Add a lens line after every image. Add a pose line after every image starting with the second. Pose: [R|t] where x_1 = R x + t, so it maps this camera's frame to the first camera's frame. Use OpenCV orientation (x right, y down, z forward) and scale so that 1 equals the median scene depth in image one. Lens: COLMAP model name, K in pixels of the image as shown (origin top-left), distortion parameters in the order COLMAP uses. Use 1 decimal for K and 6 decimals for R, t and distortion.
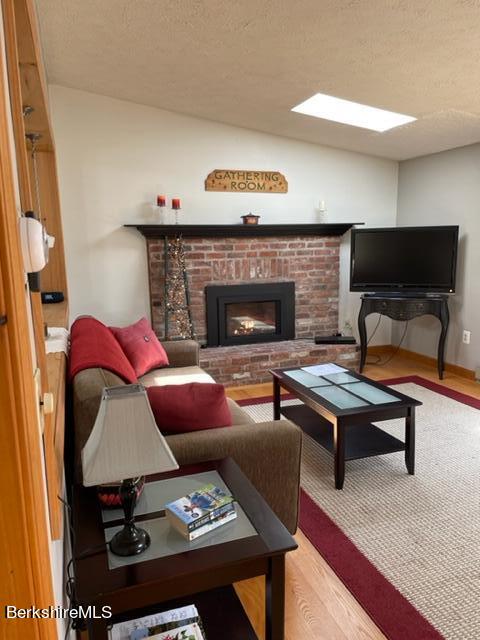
lens RADIAL K [[481.9, 0, 242.3], [0, 481.9, 324.5], [0, 0, 1]] dist [0.089300, -0.111551]
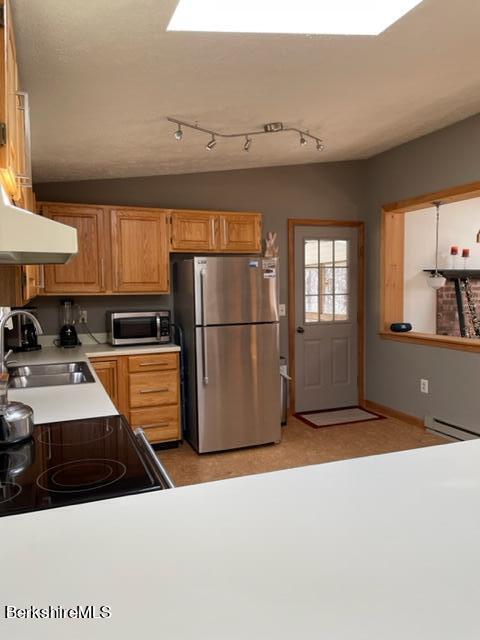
lens RADIAL K [[481.9, 0, 239.4], [0, 481.9, 318.1], [0, 0, 1]] dist [0.089300, -0.111551]
pose [[0.999382, 0.003608, 0.034965, -0.702475], [0.000396, 0.993499, -0.113840, 0.050736], [-0.035149, 0.113784, 0.992884, -0.171831]]
